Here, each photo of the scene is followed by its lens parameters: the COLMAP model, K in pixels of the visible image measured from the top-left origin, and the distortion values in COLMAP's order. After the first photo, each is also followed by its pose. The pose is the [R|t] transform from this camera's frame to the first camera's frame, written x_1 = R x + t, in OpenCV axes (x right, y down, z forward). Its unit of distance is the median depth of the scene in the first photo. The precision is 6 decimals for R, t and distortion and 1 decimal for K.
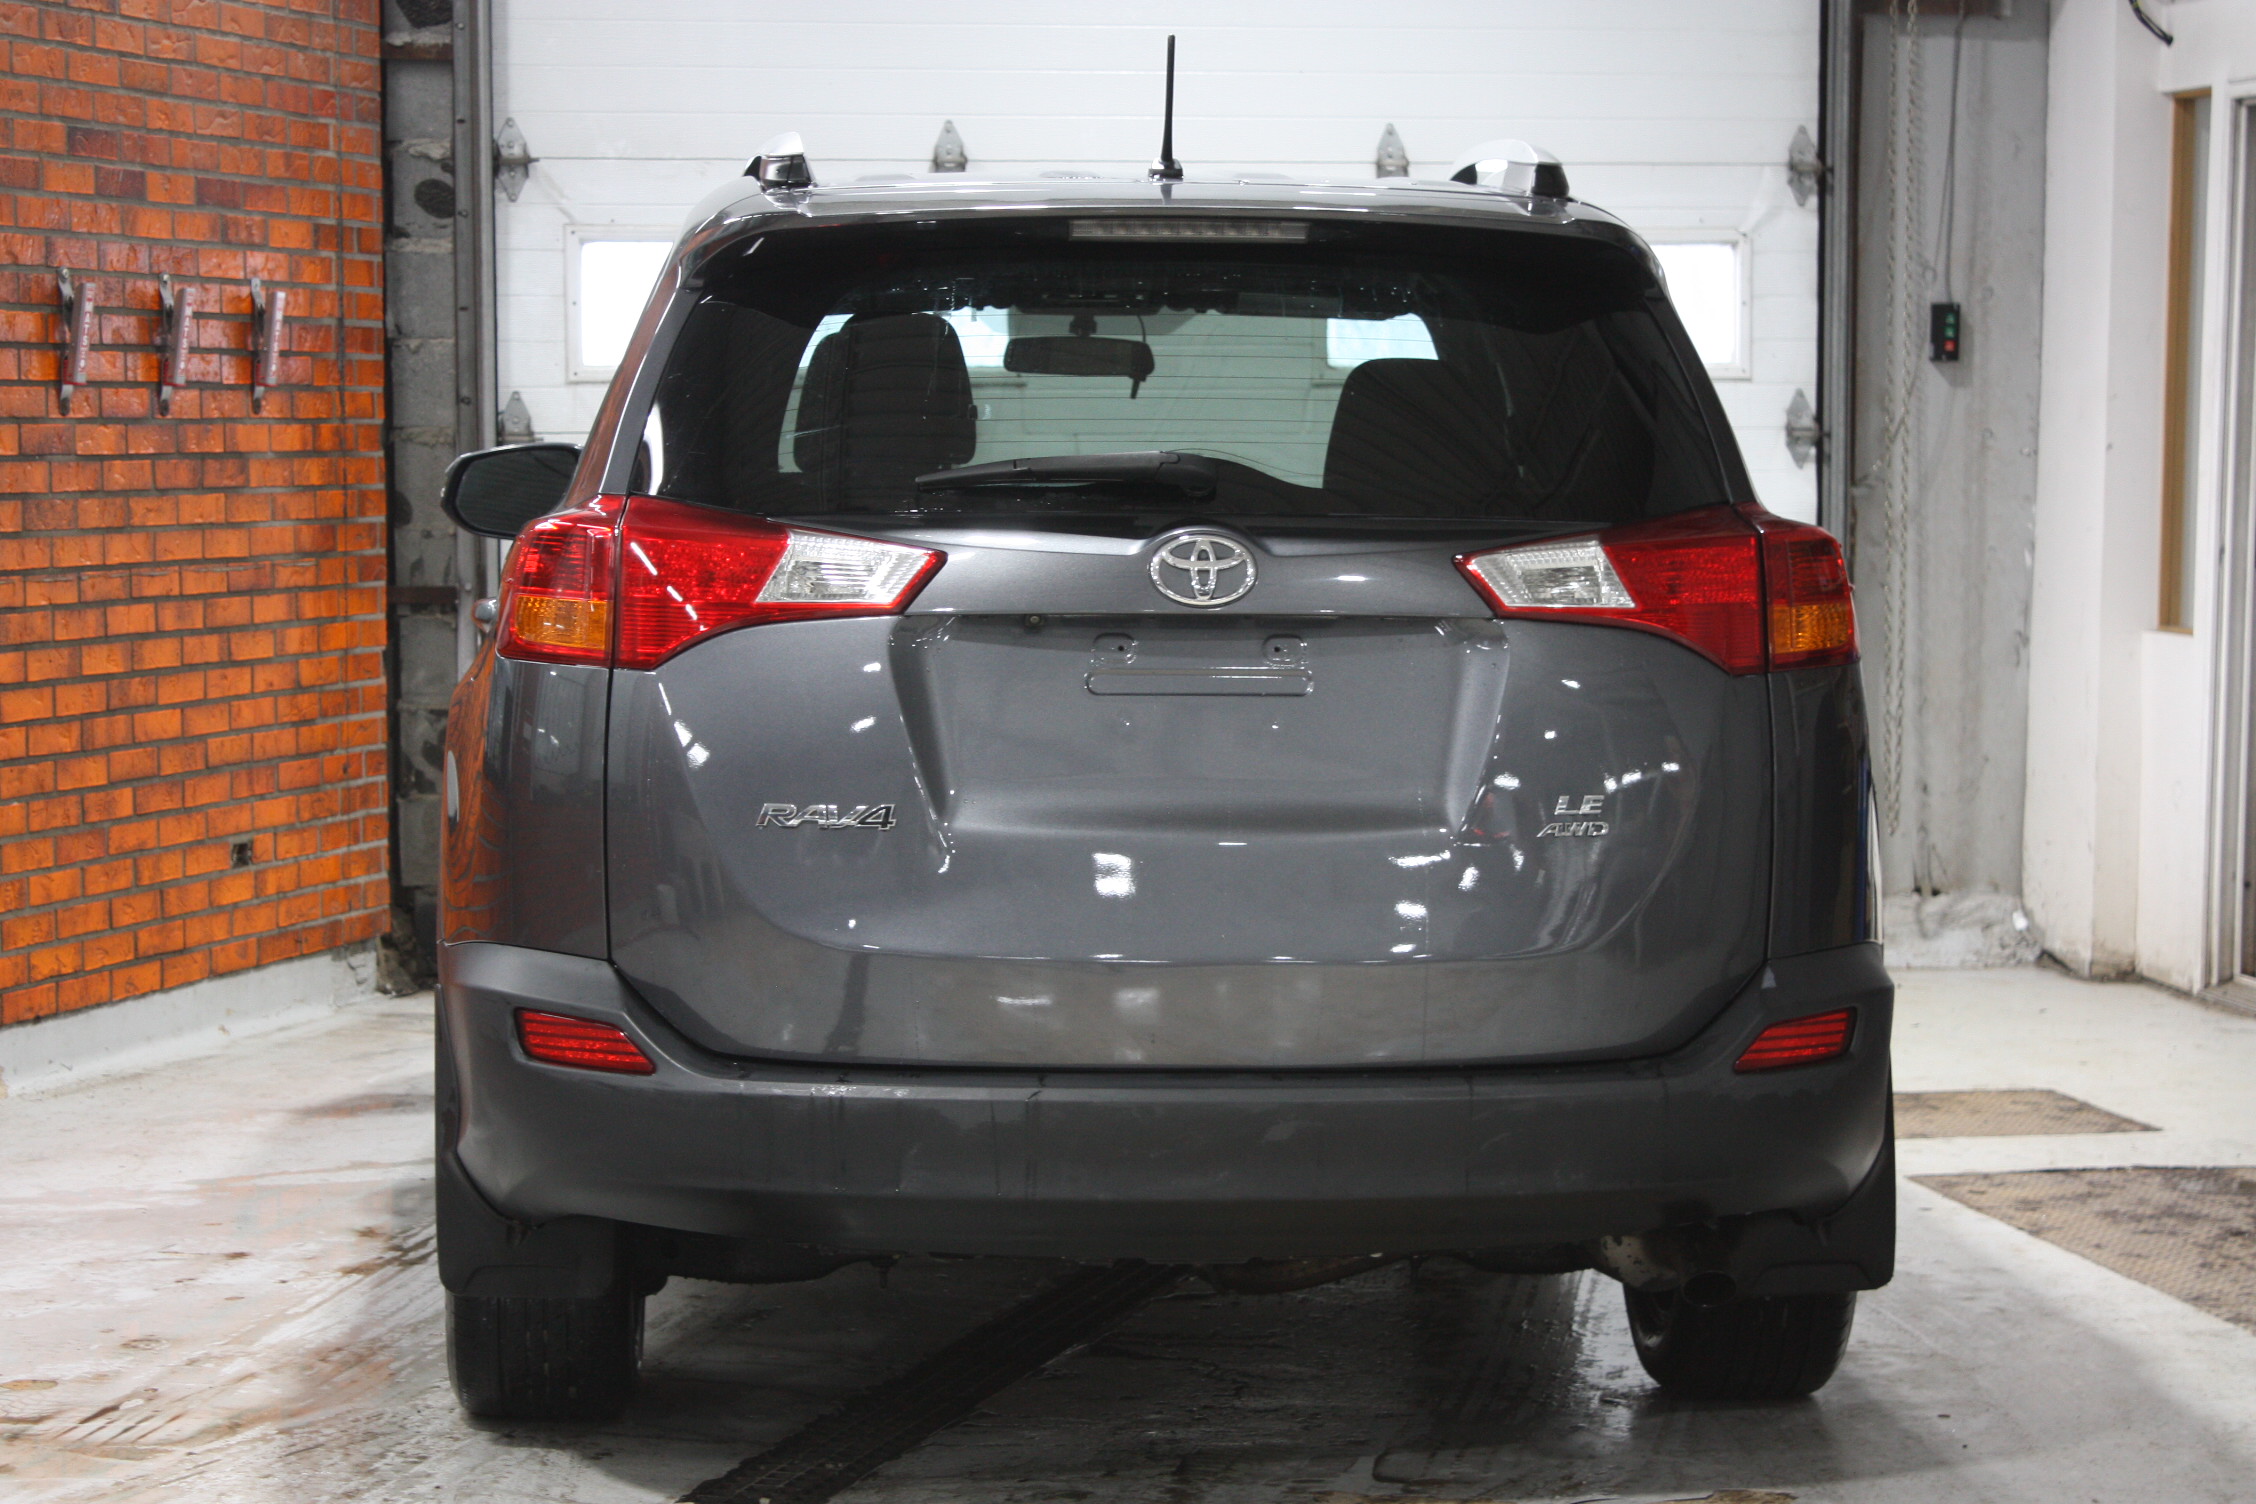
lens RADIAL K [[5059.4, 0, 1136.0], [0, 5059.4, 752.3], [0, 0, 1]] dist [0.075059, 0.000000]
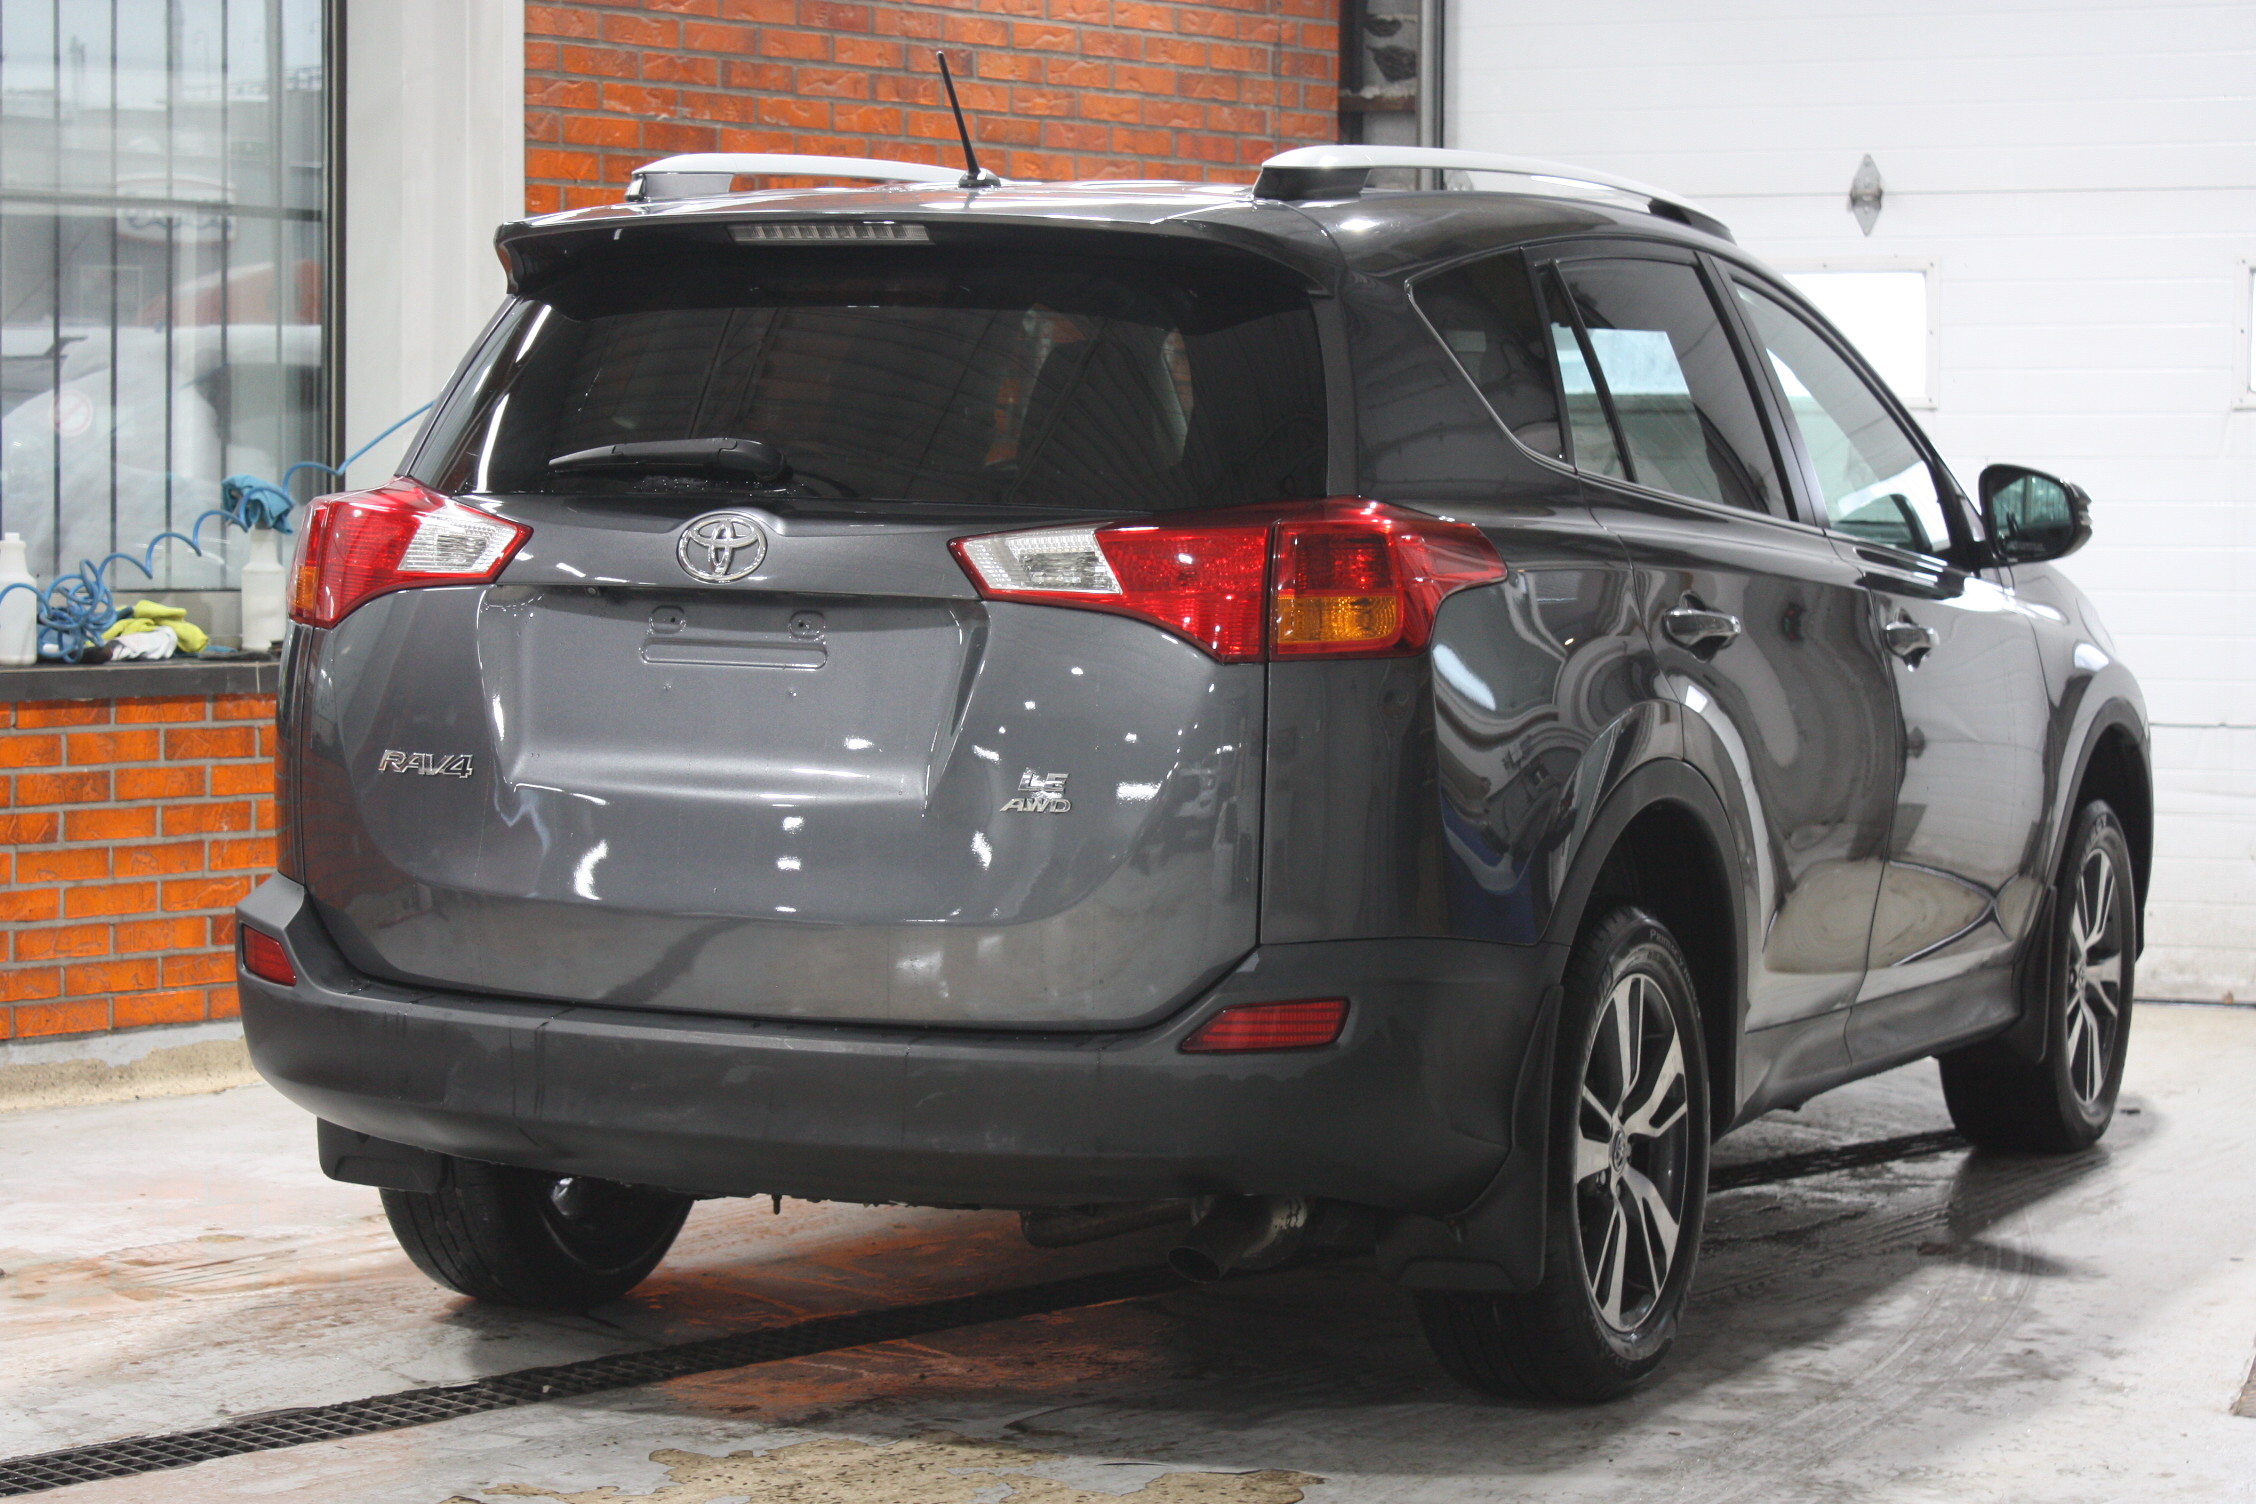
lens RADIAL K [[4806.1, 0, 1124.9], [0, 4806.1, 742.1], [0, 0, 1]] dist [-0.019308, 0.000000]
pose [[0.882047, 0.035184, -0.469846, 0.485288], [-0.040925, 0.999160, -0.002008, 0.003186], [0.469381, 0.020999, 0.882746, 0.123176]]
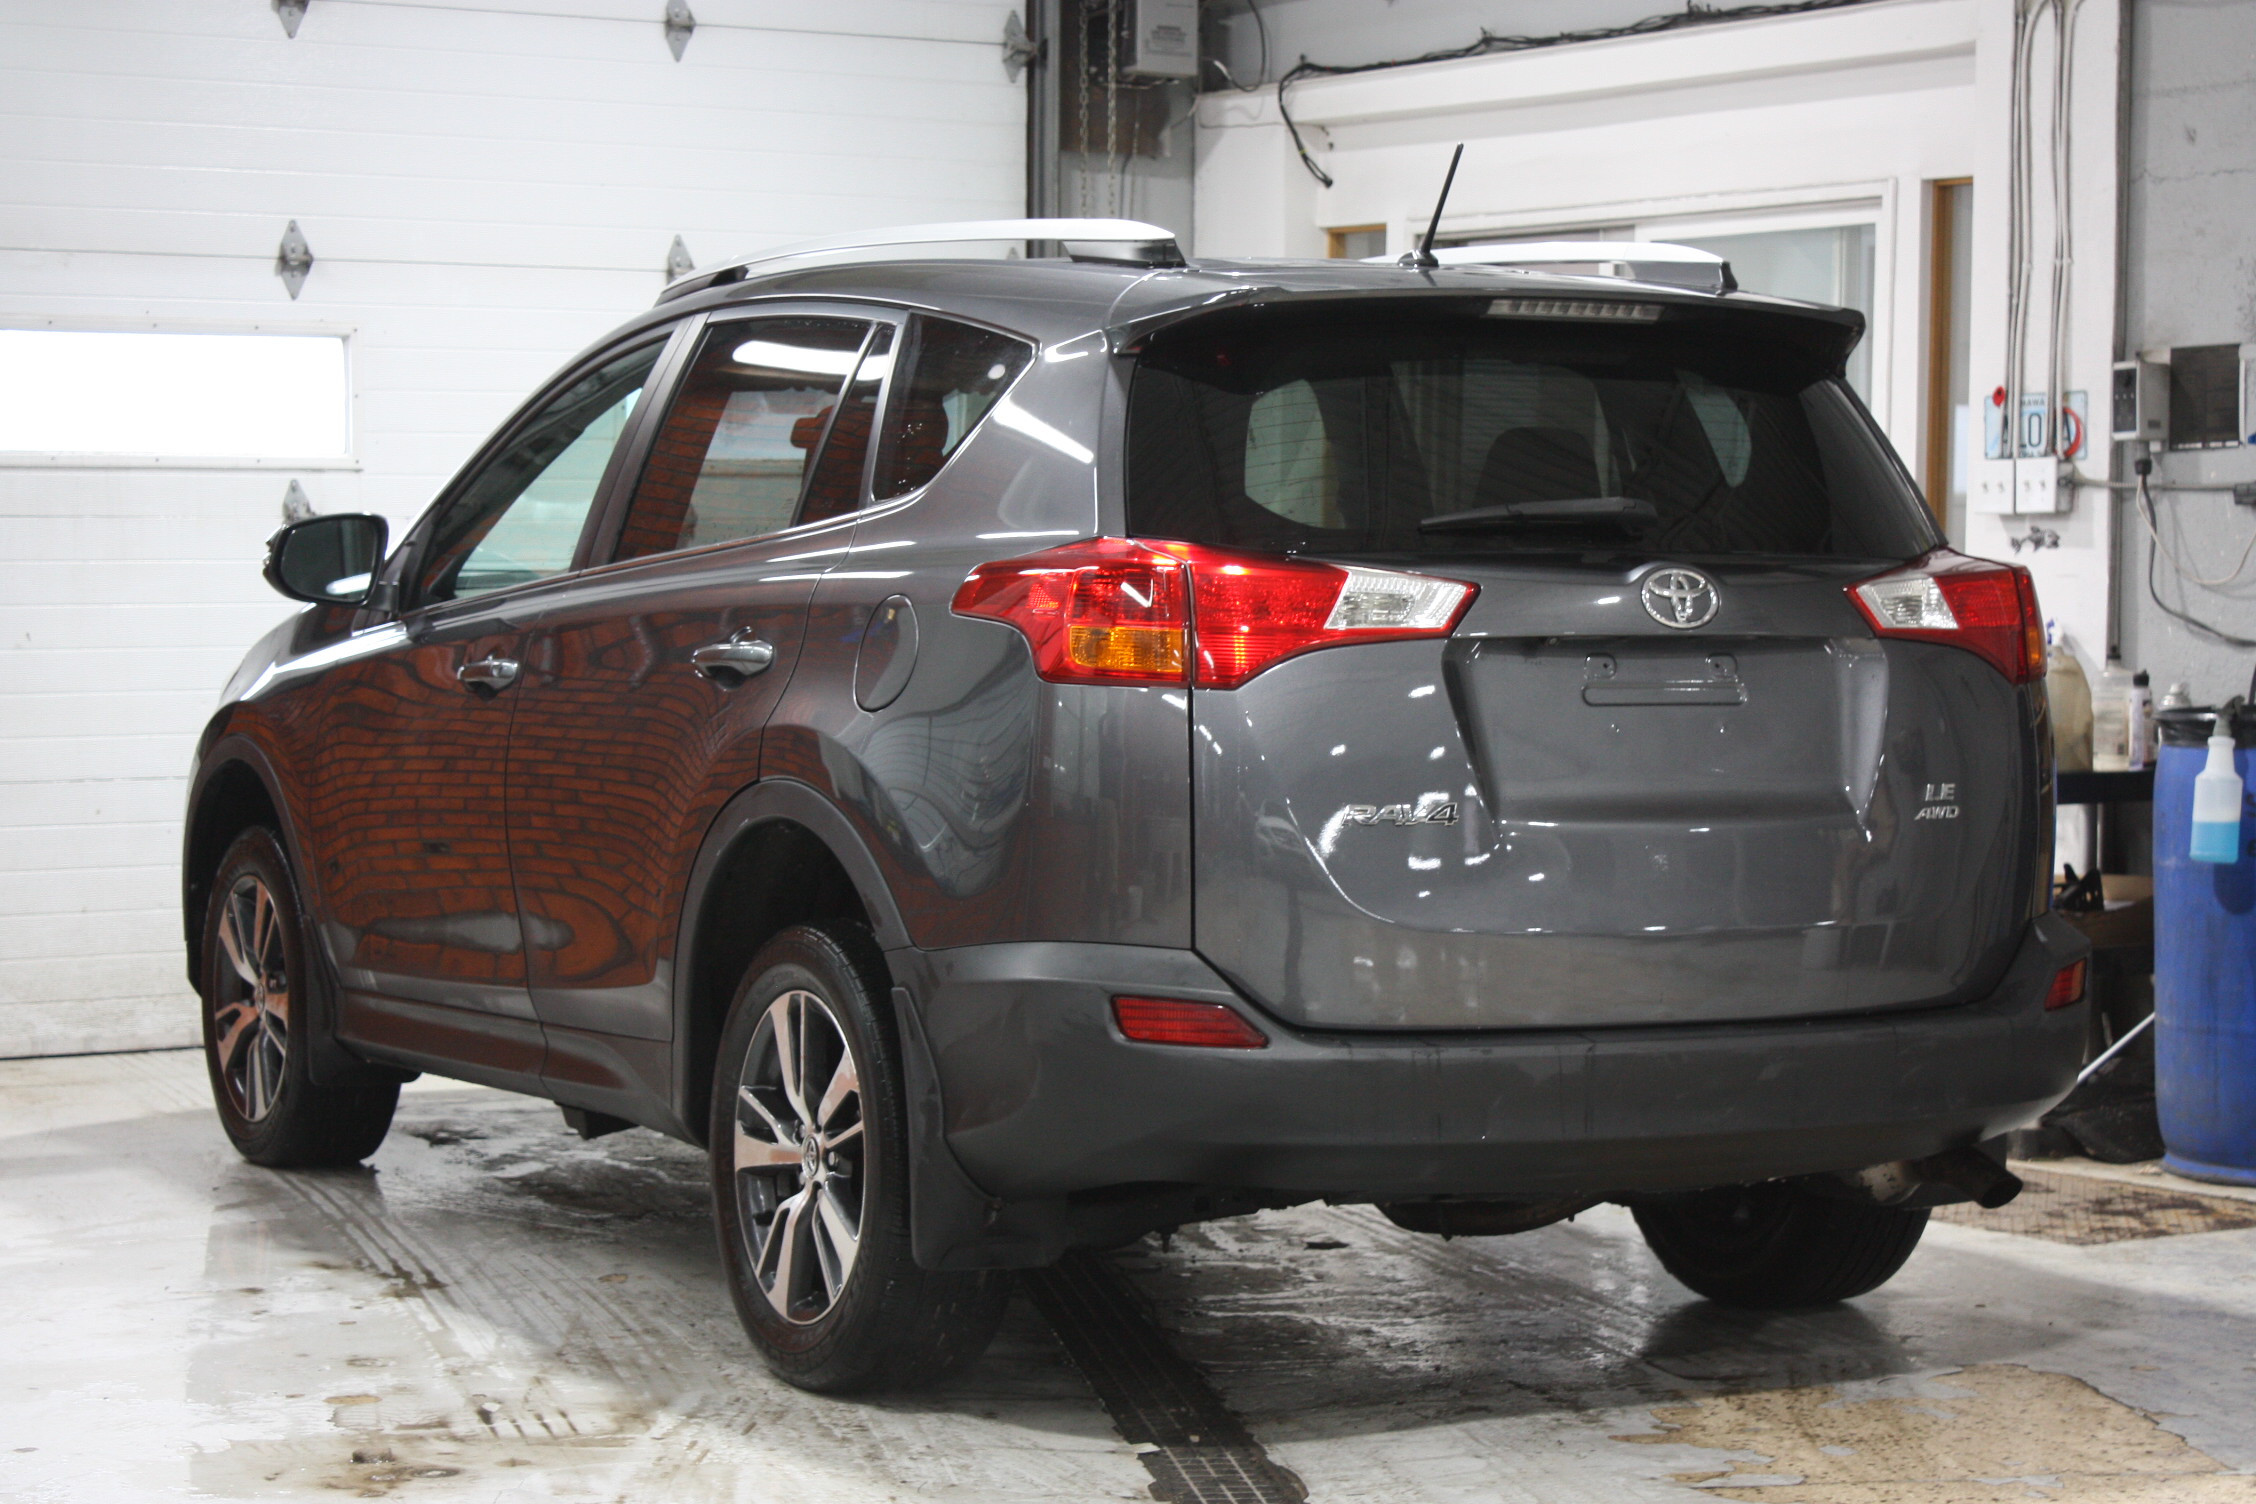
lens RADIAL K [[4914.3, 0, 1123.7], [0, 4914.3, 763.5], [0, 0, 1]] dist [0.021076, 0.000000]
pose [[0.906167, -0.017566, 0.422555, -0.501058], [0.027700, 0.999457, -0.017856, 0.016466], [-0.422012, 0.027885, 0.906161, 0.019188]]
